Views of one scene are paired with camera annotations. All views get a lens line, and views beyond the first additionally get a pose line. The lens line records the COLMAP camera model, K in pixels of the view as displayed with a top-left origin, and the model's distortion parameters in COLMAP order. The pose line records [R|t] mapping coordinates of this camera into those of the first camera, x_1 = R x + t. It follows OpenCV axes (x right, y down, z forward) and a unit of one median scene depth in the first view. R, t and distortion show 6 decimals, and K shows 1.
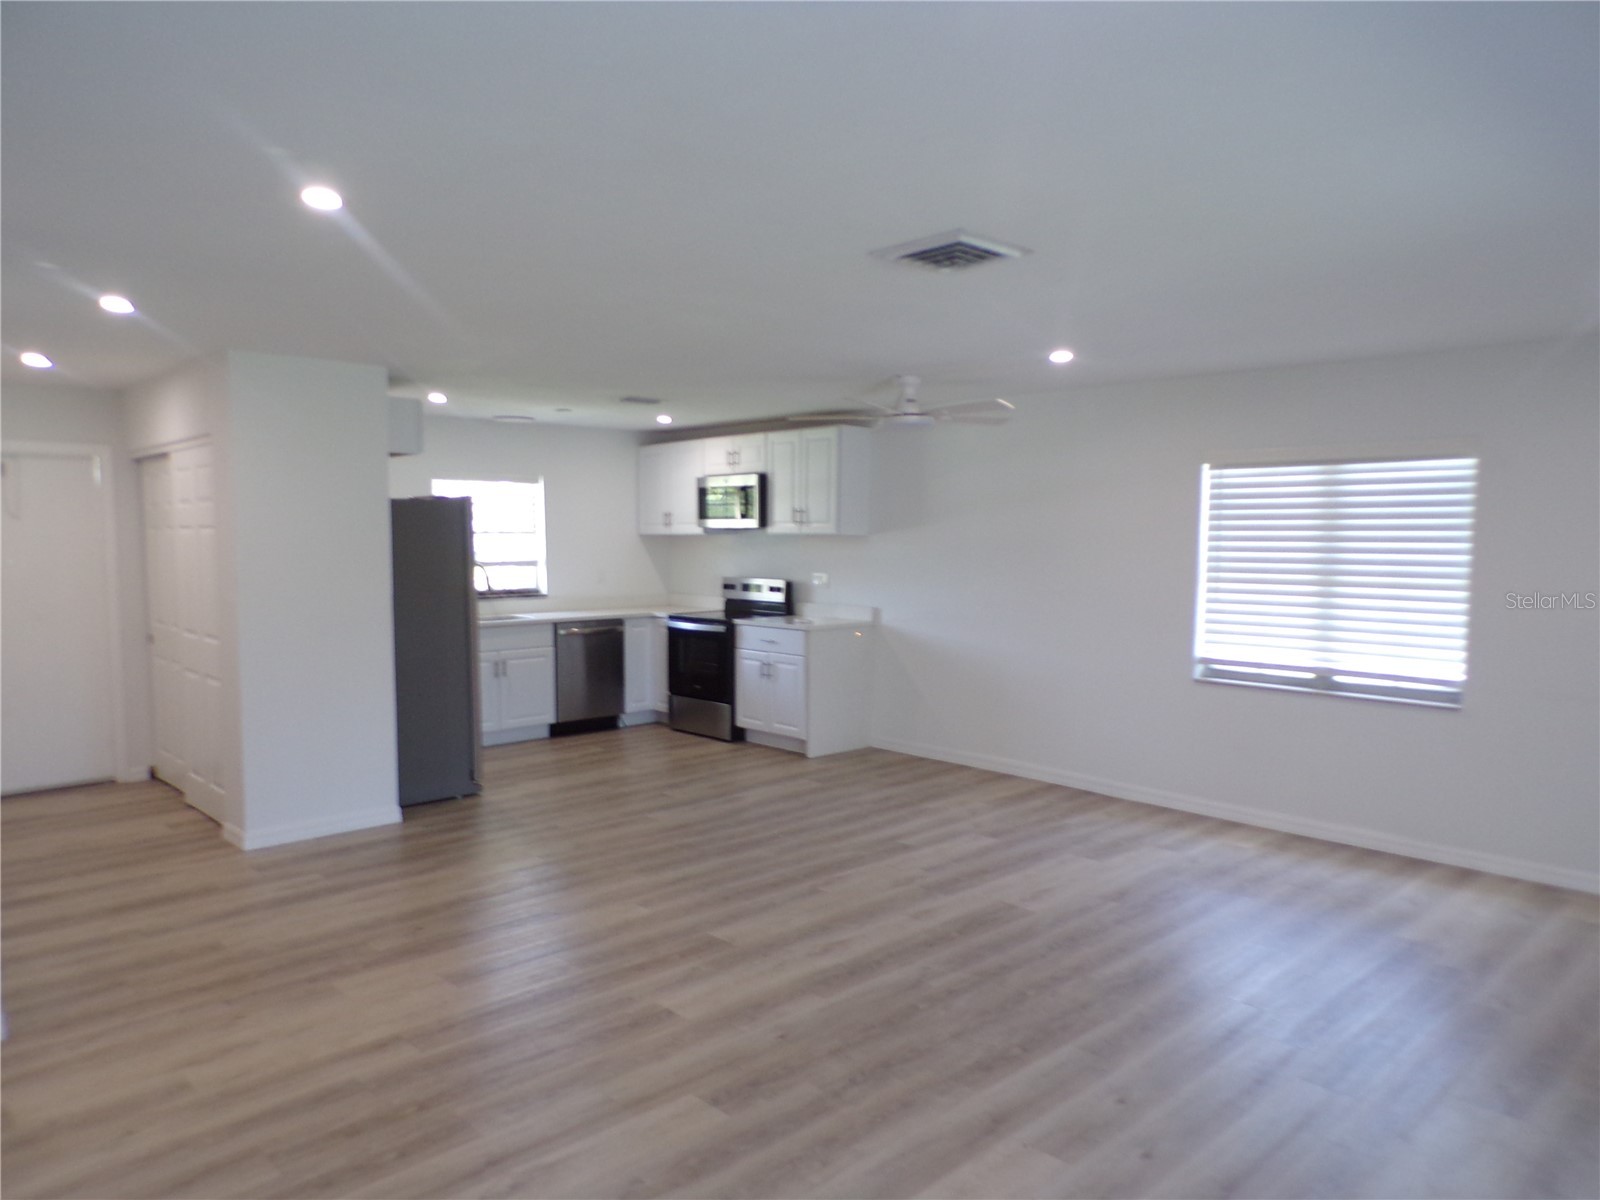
lens RADIAL K [[1100.4, 0, 810.3], [0, 1100.4, 594.1], [0, 0, 1]] dist [0.008072, 0.006175]
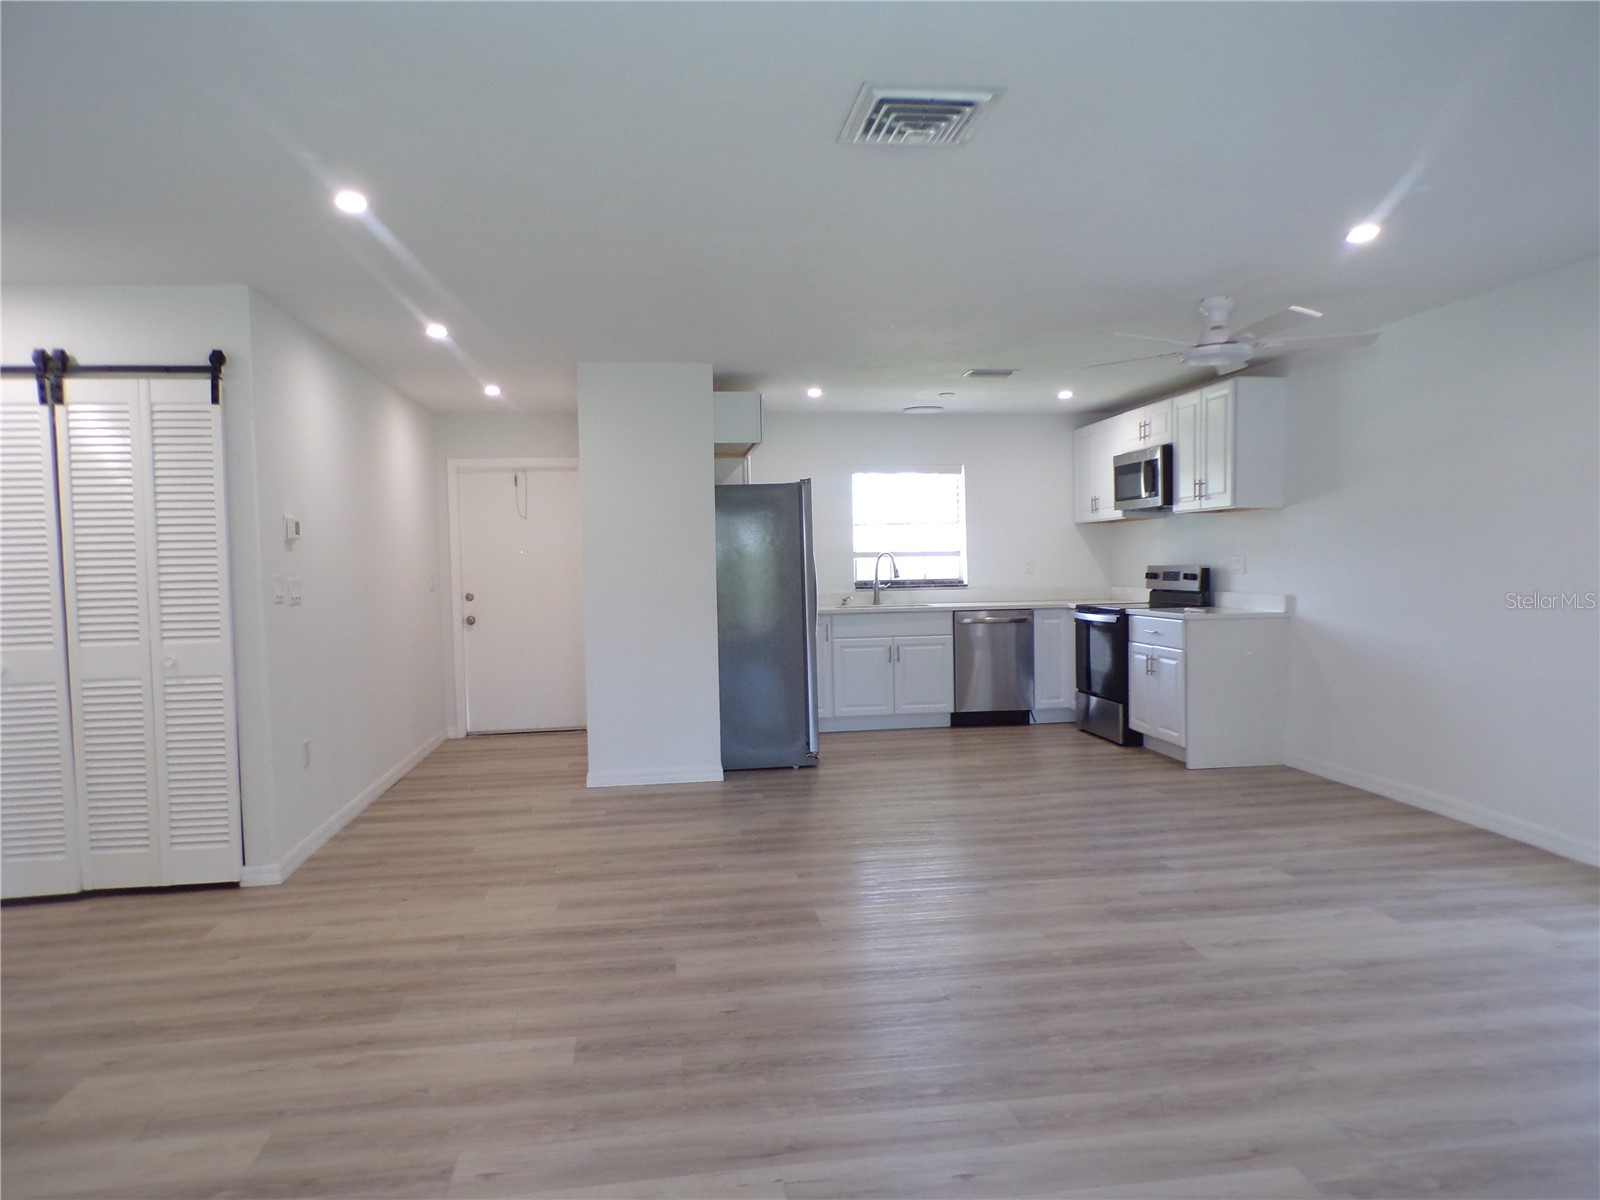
lens RADIAL K [[1100.4, 0, 809.4], [0, 1100.4, 595.7], [0, 0, 1]] dist [0.008072, 0.006175]
pose [[0.817469, 0.001591, -0.575970, 0.333026], [-0.012440, 0.999812, -0.014895, 0.041091], [0.575838, 0.019341, 0.817335, 0.169591]]
